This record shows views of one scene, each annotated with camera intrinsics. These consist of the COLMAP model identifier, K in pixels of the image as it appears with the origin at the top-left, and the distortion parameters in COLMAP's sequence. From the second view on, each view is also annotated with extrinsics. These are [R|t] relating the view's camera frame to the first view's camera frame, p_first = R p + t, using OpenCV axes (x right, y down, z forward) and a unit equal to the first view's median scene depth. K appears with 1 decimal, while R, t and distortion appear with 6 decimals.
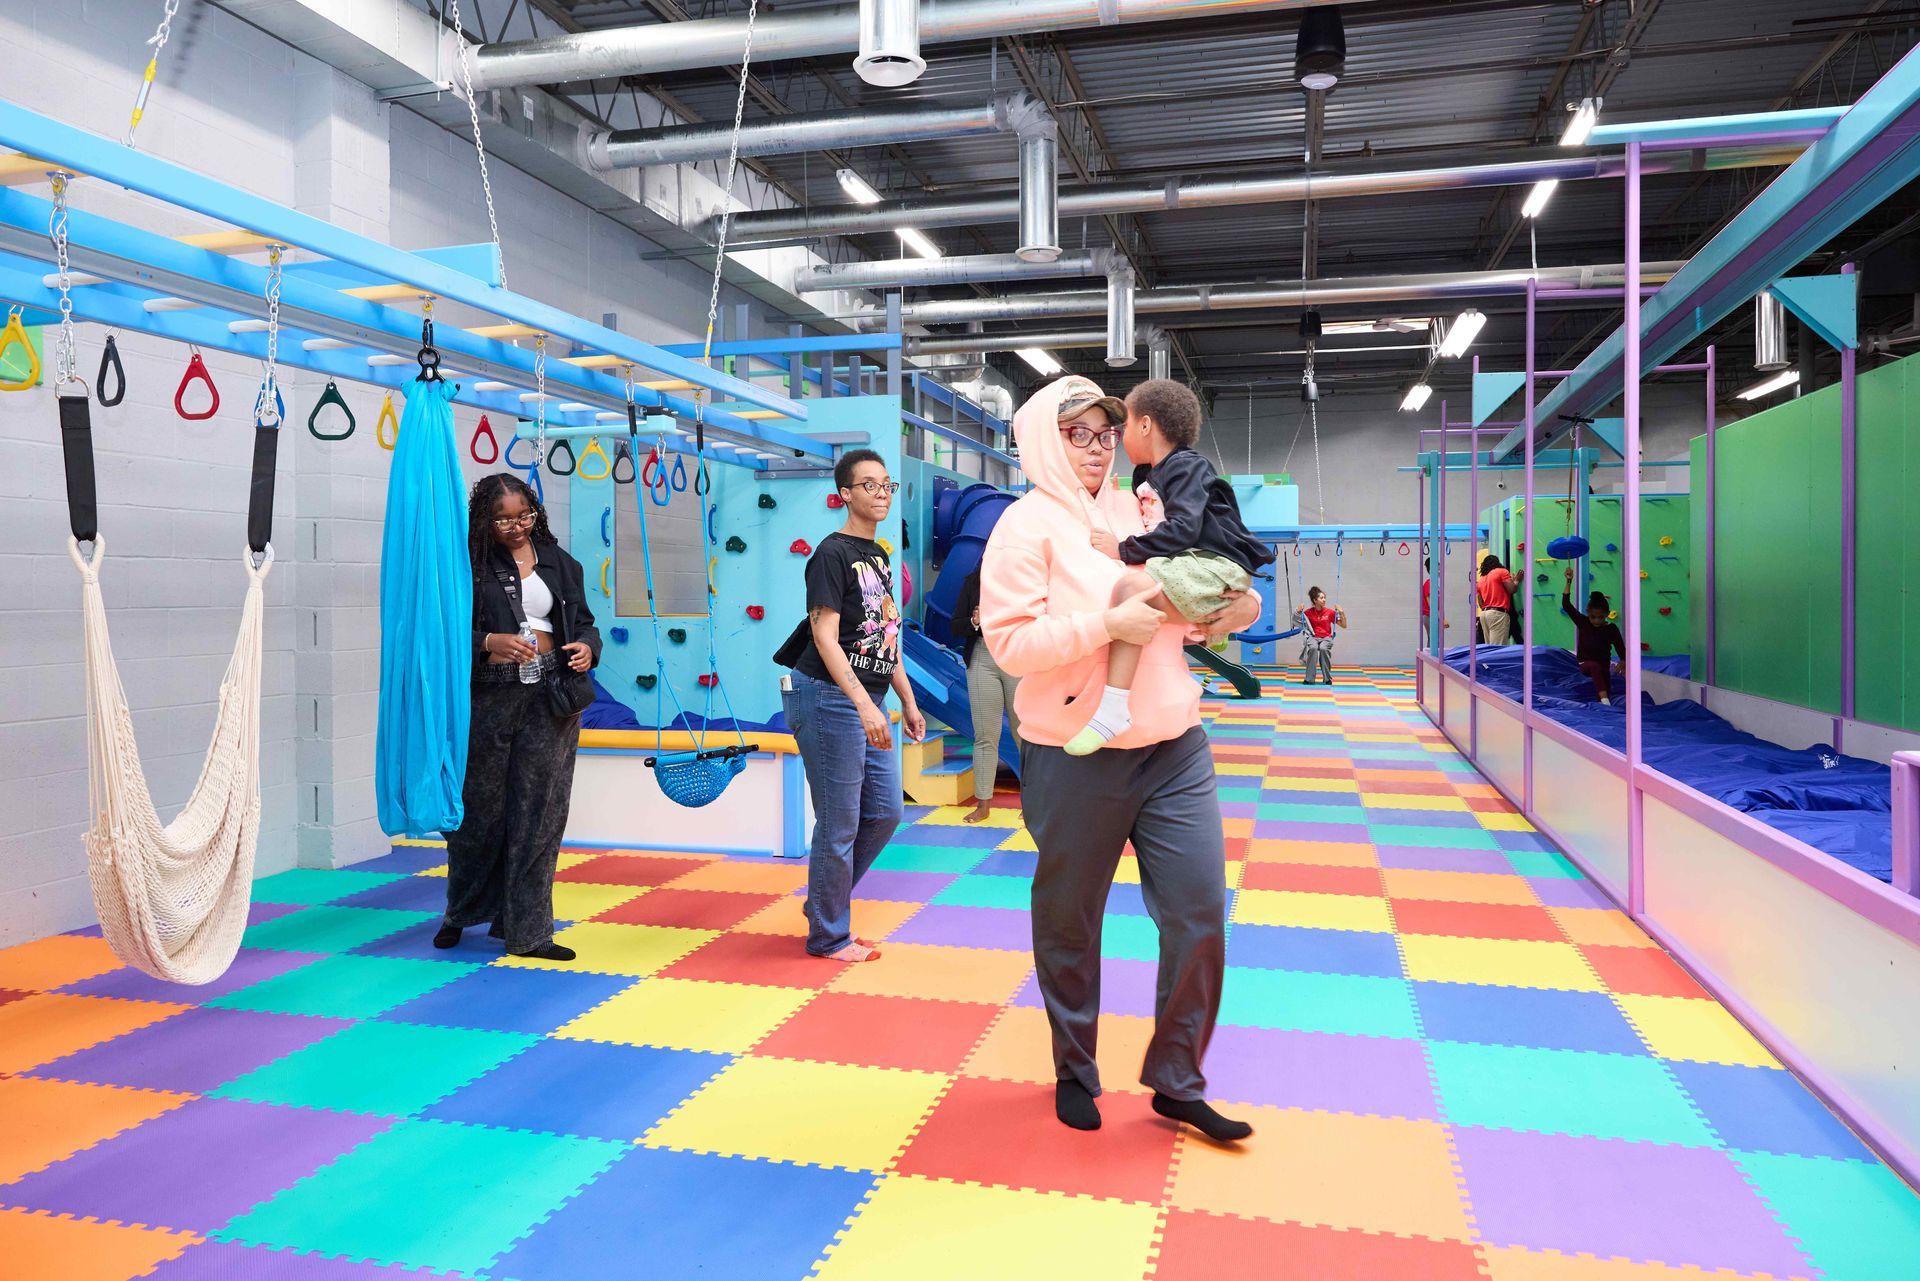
lens RADIAL K [[1328.7, 0, 972.1], [0, 1328.7, 606.3], [0, 0, 1]] dist [0.010383, -0.008142]
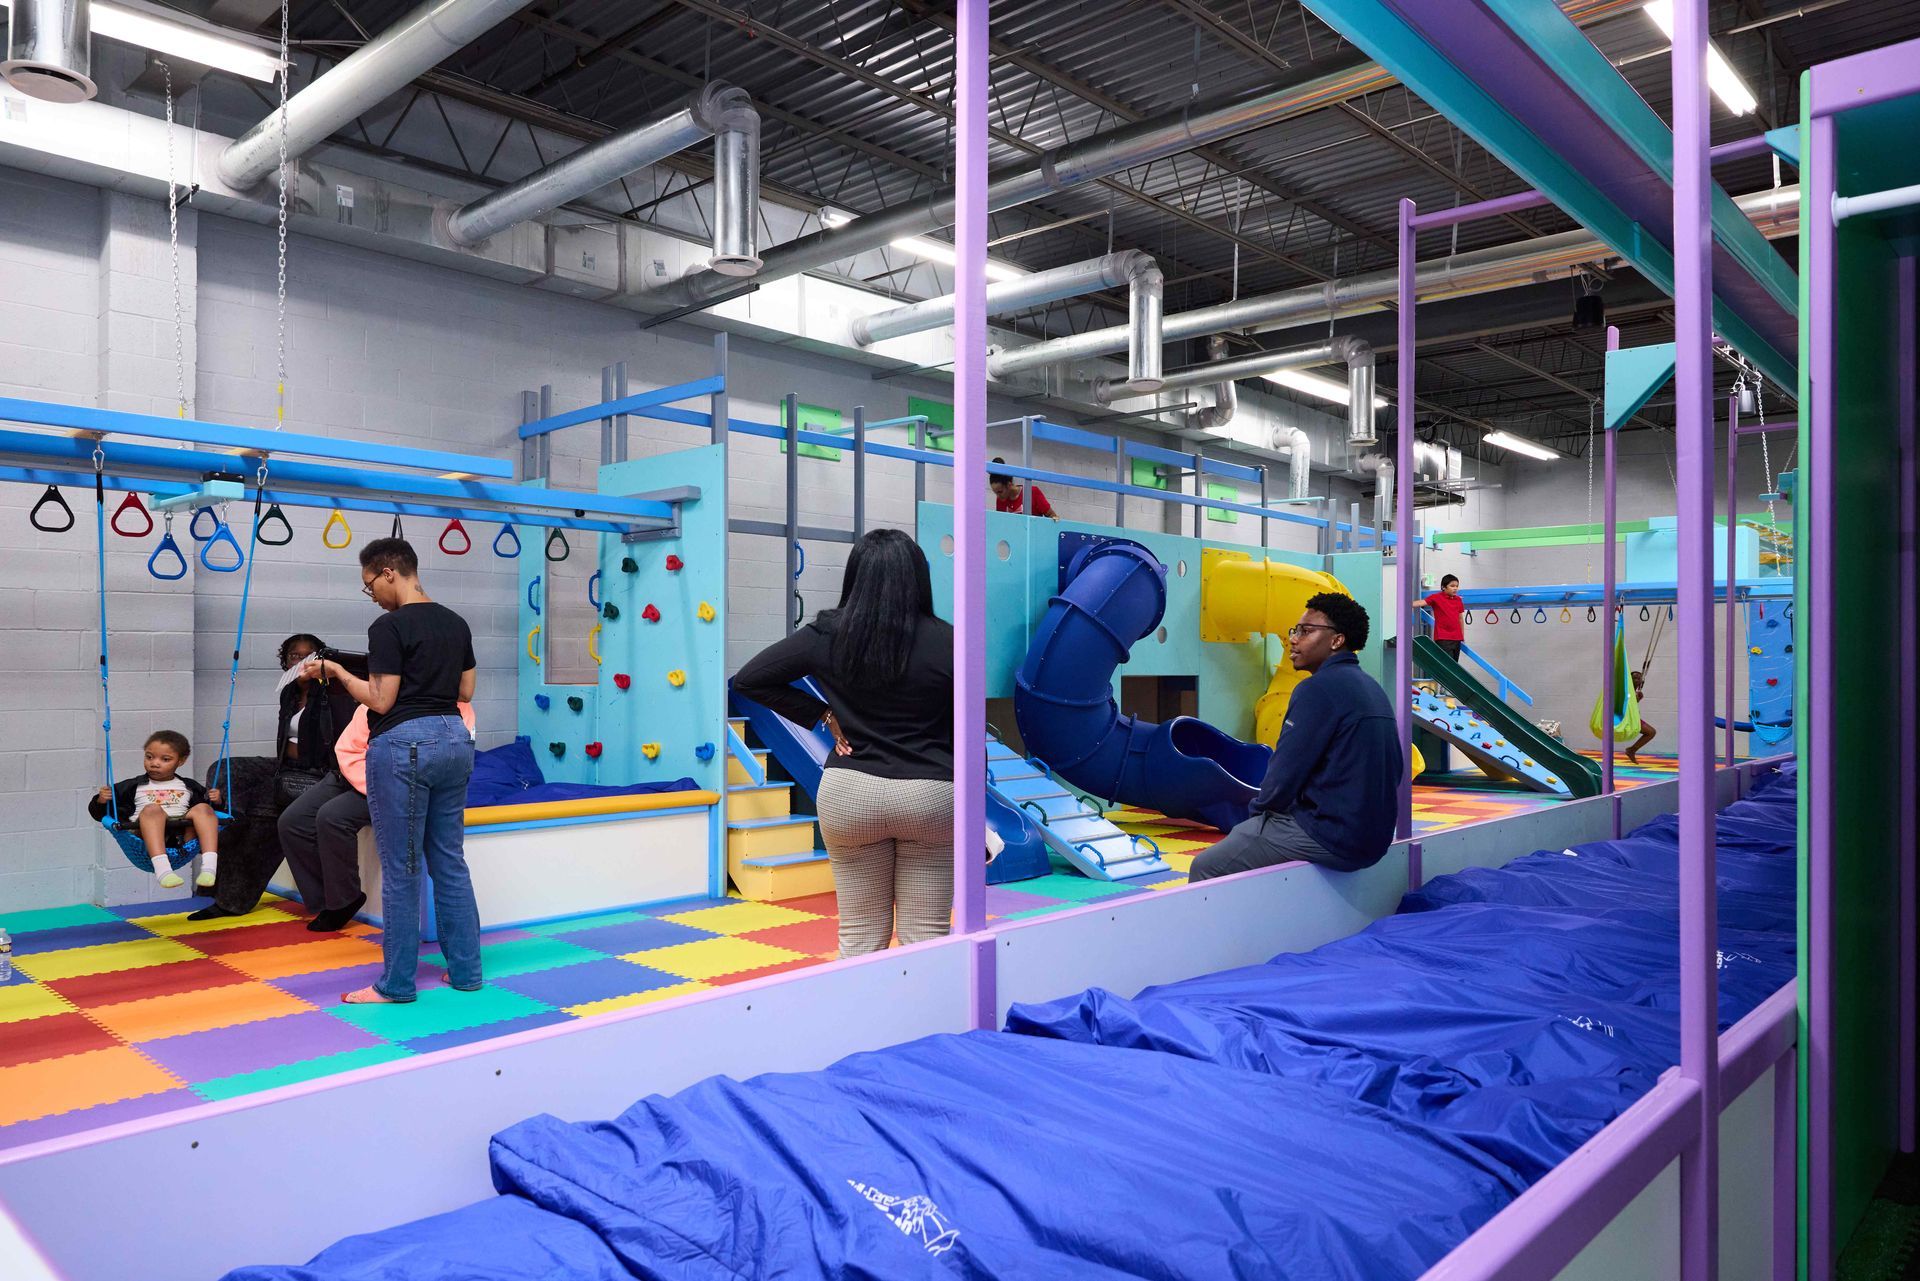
lens RADIAL K [[1328.7, 0, 972.9], [0, 1328.7, 652.5], [0, 0, 1]] dist [0.010383, -0.008142]
pose [[0.876074, 0.006748, -0.482129, 0.467365], [-0.014281, 0.999827, -0.011956, -0.007442], [0.481965, 0.017360, 0.876018, 0.250961]]
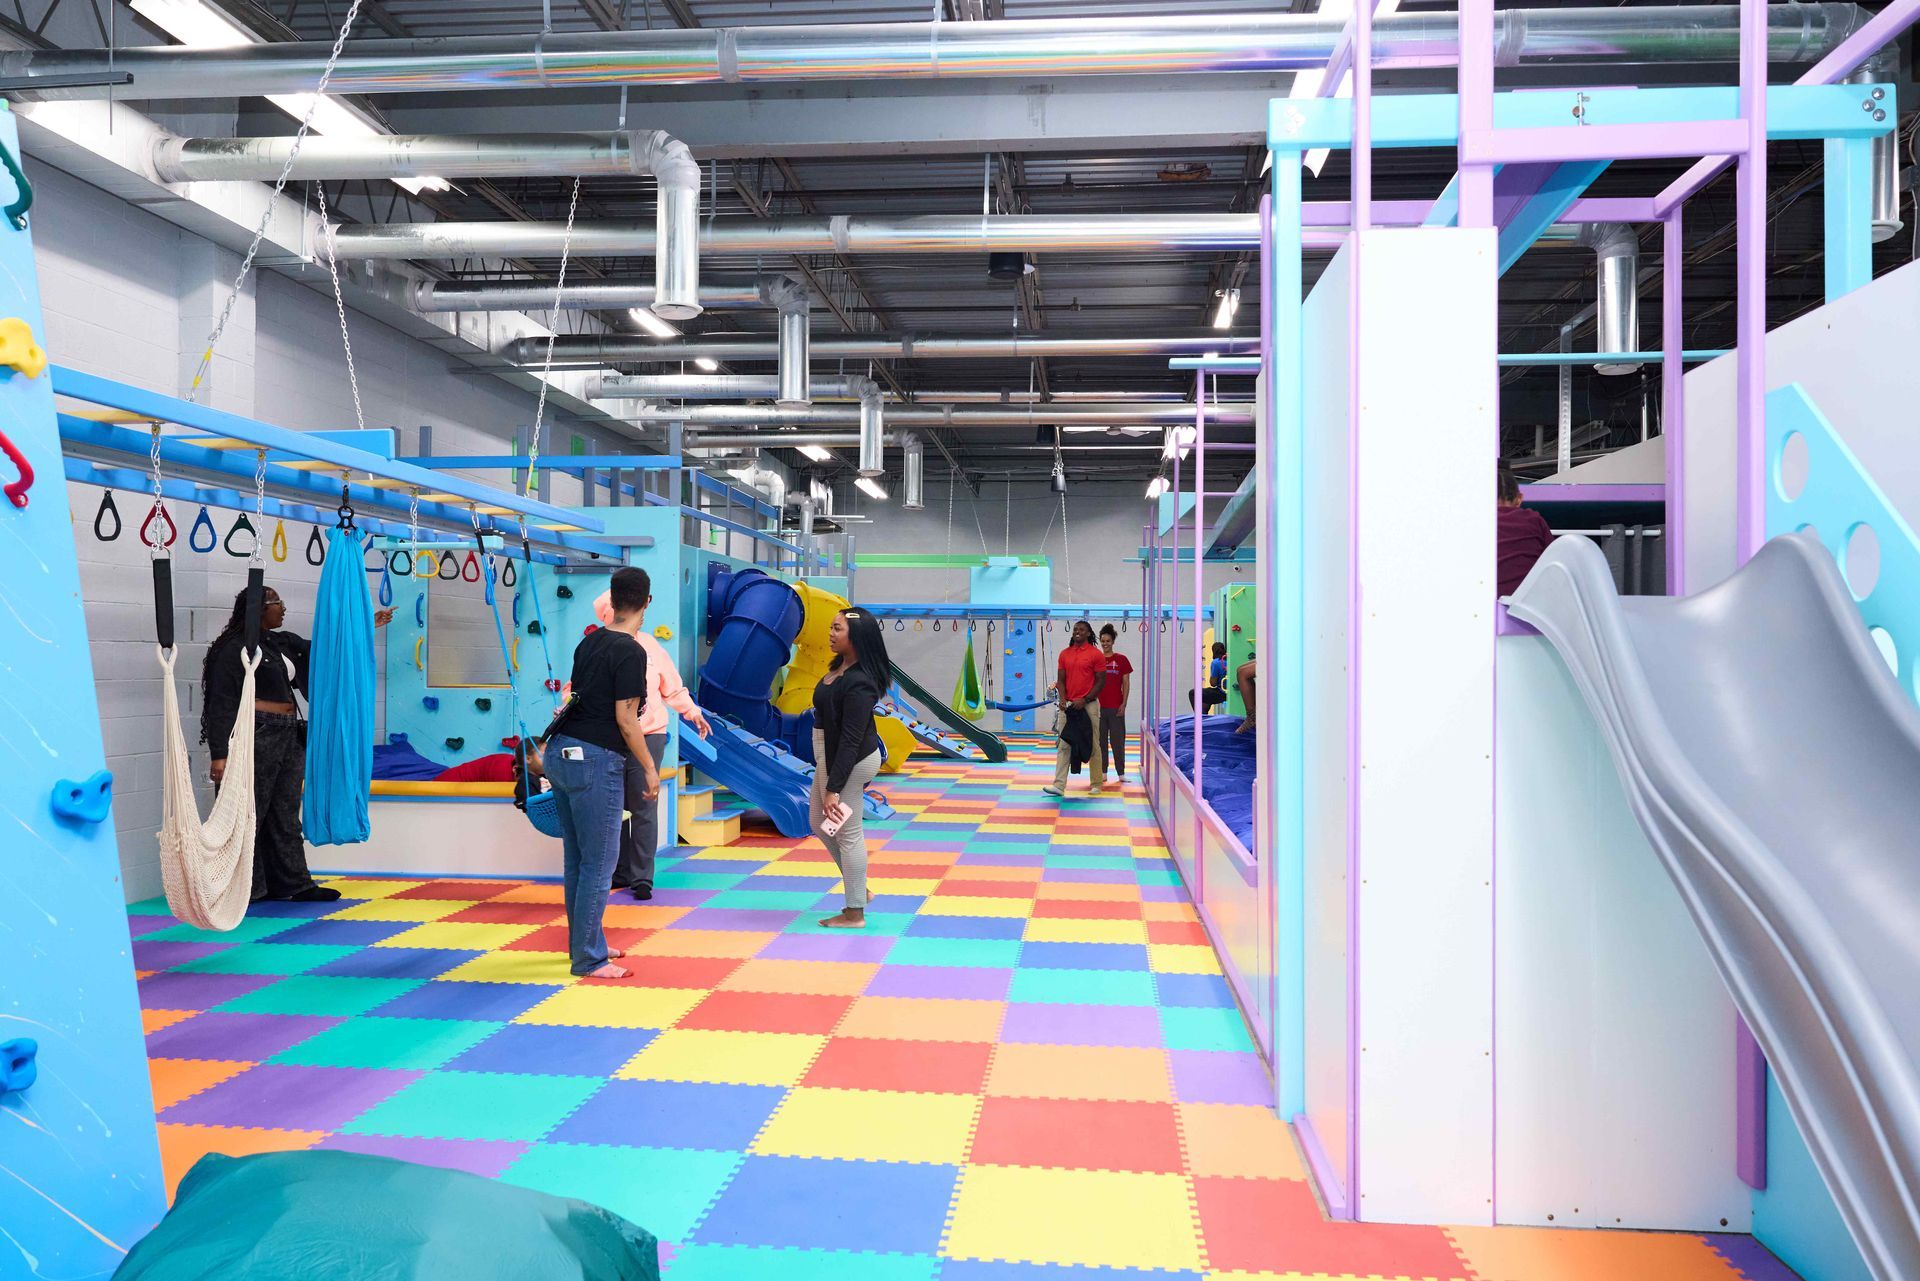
lens RADIAL K [[1400.4, 0, 959.1], [0, 1400.4, 647.3], [0, 0, 1]] dist [0.018218, -0.000701]
pose [[0.989150, 0.012839, 0.146349, 0.010277], [-0.010394, 0.999794, -0.017461, -0.009537], [-0.146543, 0.015750, 0.989079, -0.256823]]
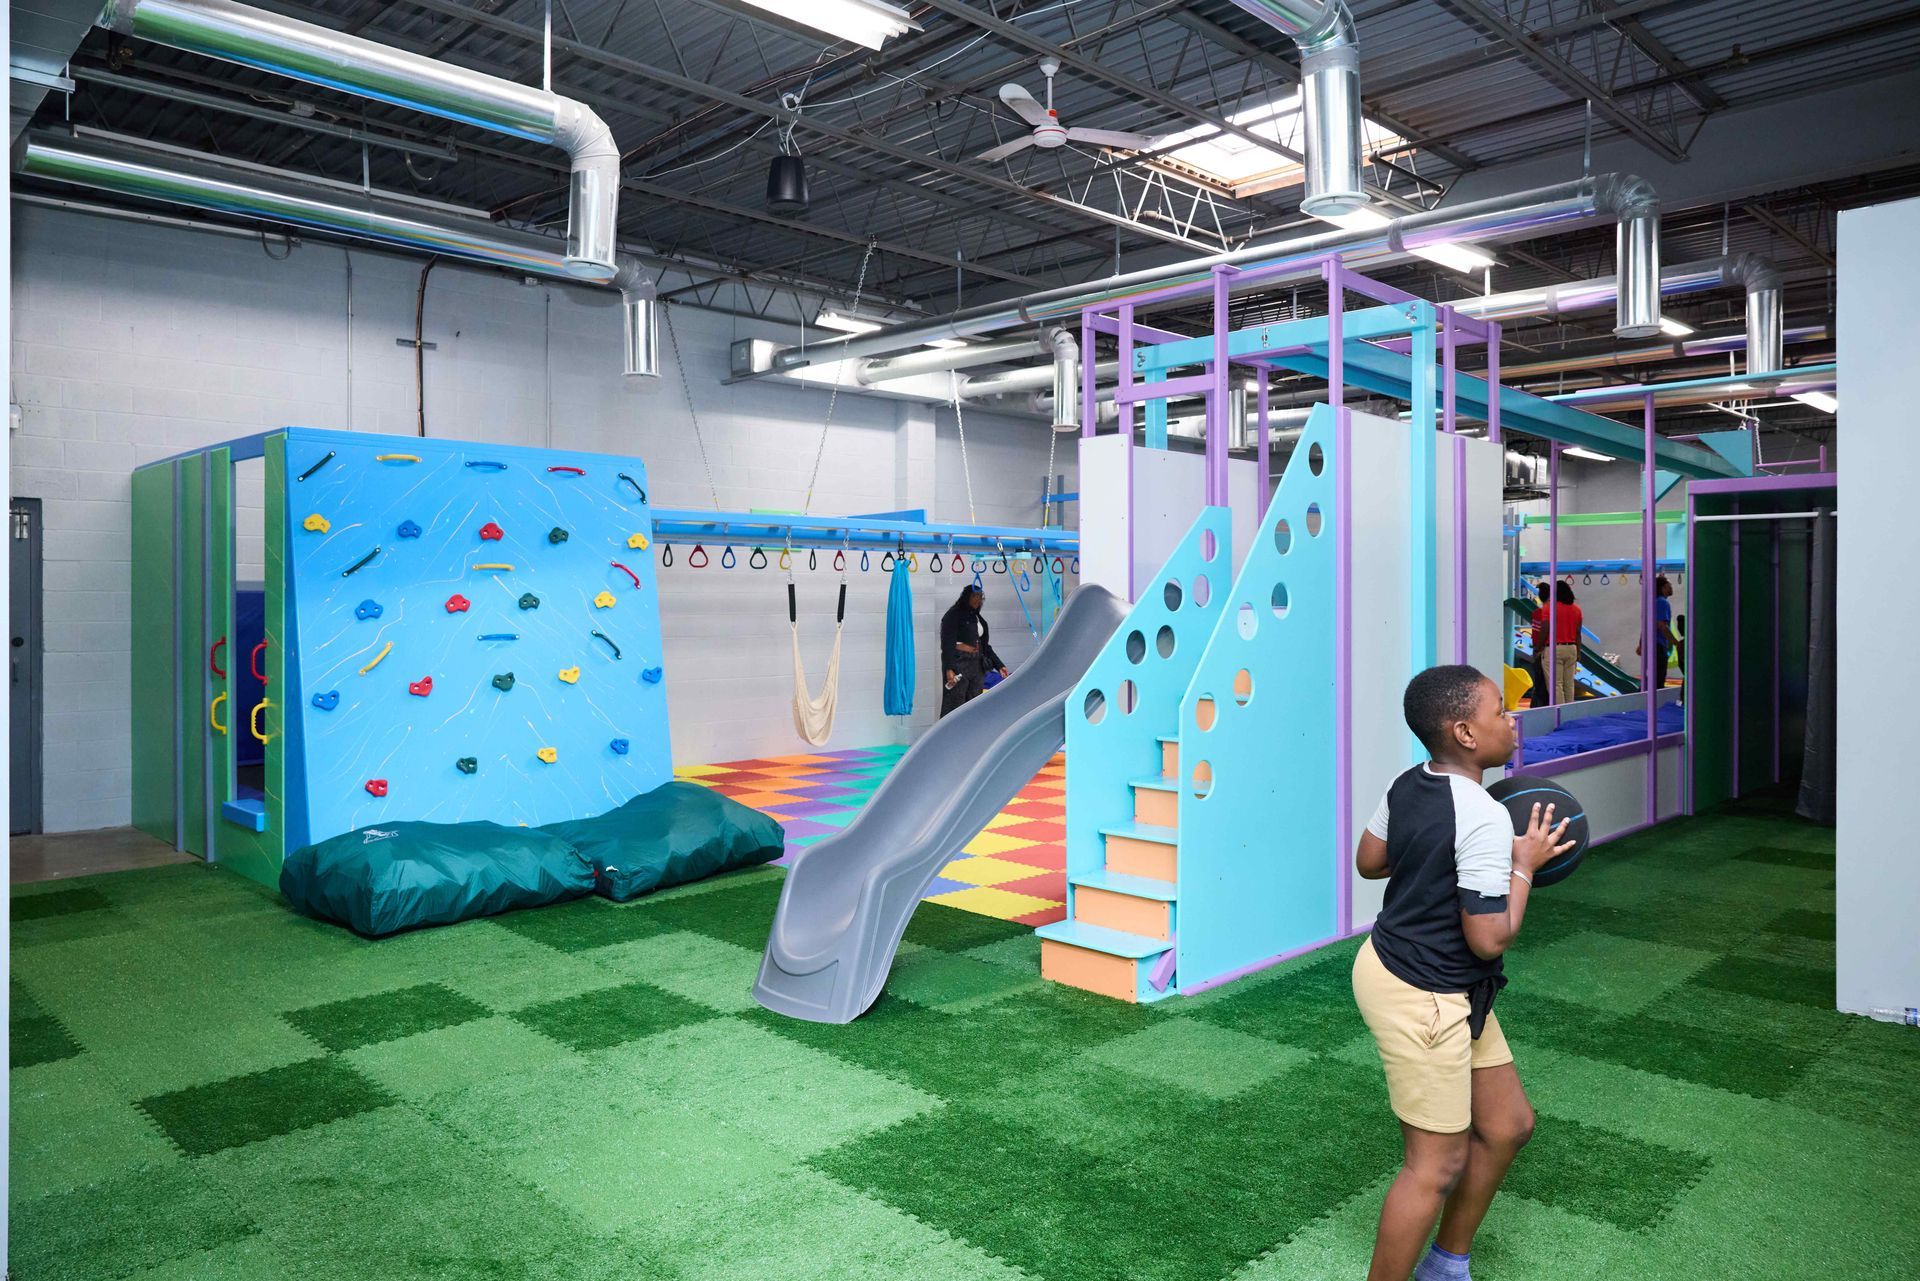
lens RADIAL K [[1328.7, 0, 981.6], [0, 1328.7, 629.4], [0, 0, 1]] dist [0.010383, -0.008142]
pose [[0.866851, 0.010507, -0.498457, 0.519495], [-0.005210, 0.999914, 0.012016, -0.024514], [0.498540, -0.007819, 0.866831, -0.619576]]
